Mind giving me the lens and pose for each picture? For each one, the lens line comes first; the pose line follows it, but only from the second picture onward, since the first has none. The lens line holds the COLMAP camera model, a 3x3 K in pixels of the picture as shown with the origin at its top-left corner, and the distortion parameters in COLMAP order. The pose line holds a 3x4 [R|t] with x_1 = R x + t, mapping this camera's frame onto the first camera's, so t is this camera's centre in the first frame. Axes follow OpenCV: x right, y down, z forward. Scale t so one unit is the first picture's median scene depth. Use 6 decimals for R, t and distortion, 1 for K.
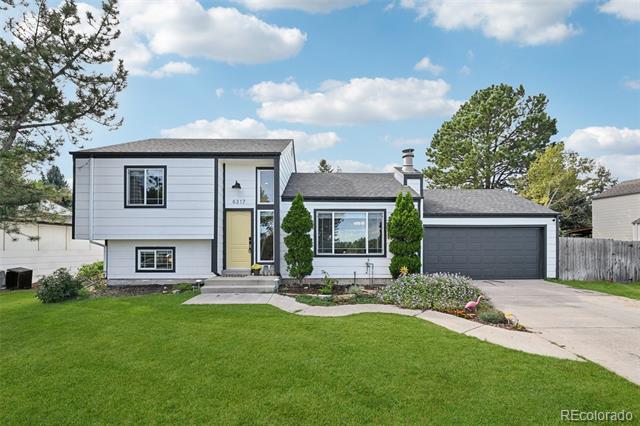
lens RADIAL K [[279.1, 0, 324.6], [0, 279.1, 211.5], [0, 0, 1]] dist [0.001078, 0.000056]
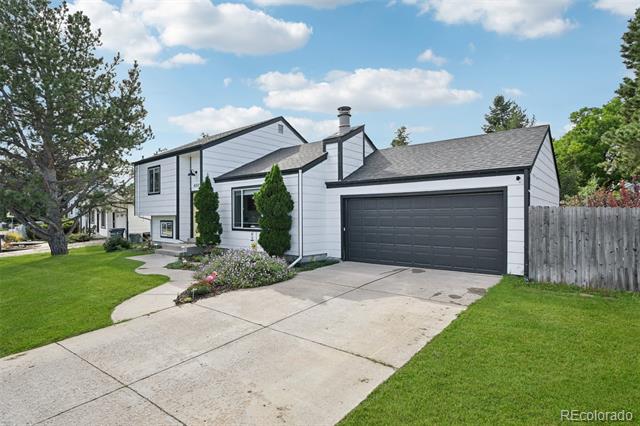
lens RADIAL K [[327.0, 0, 320.2], [0, 327.0, 186.6], [0, 0, 1]] dist [-0.001166, -0.000131]
pose [[0.752651, -0.062163, -0.655479, 1.097440], [0.087428, 0.996153, 0.005919, 0.010781], [0.652590, -0.061762, 0.755190, 0.238926]]
